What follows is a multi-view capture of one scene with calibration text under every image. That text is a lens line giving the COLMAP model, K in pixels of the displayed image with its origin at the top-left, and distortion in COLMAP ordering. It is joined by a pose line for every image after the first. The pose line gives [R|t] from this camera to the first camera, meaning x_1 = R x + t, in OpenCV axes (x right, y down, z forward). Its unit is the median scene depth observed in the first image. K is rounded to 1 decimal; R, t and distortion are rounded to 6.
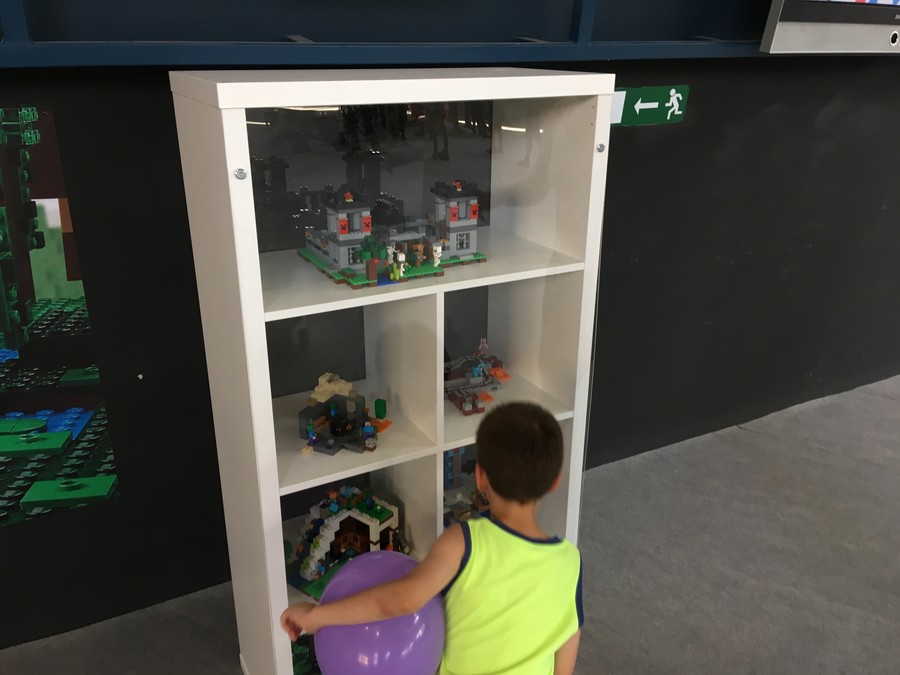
lens RADIAL K [[756.6, 0, 455.4], [0, 756.6, 335.7], [0, 0, 1]] dist [0.057285, 0.007149]
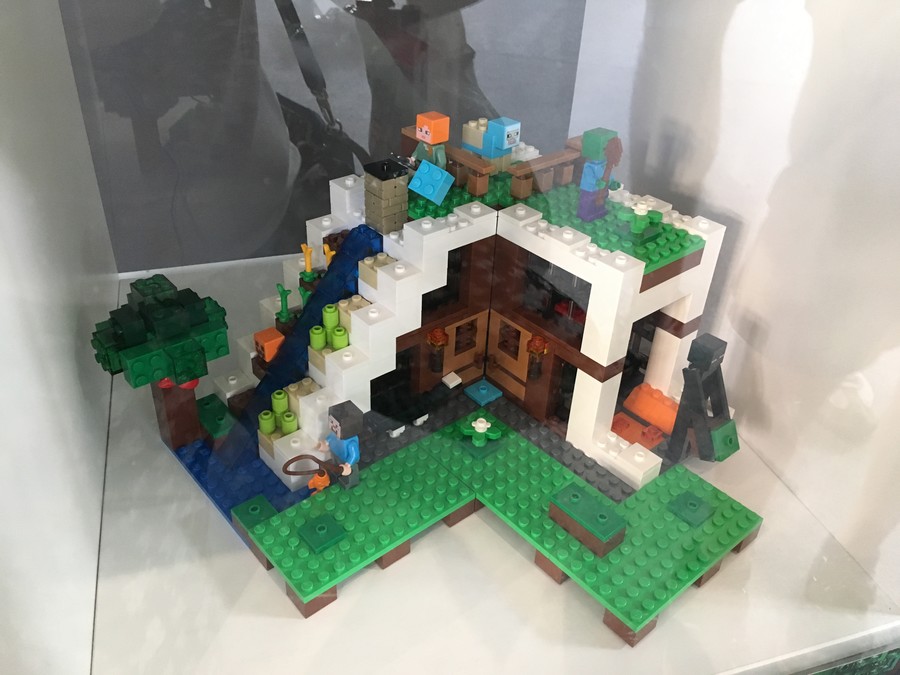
lens RADIAL K [[756.6, 0, 448.7], [0, 756.6, 337.0], [0, 0, 1]] dist [0.057285, 0.007149]
pose [[0.979487, 0.137898, -0.146931, -0.118067], [-0.104441, 0.970998, 0.215068, 0.222486], [0.172327, -0.195311, 0.965483, 0.789141]]
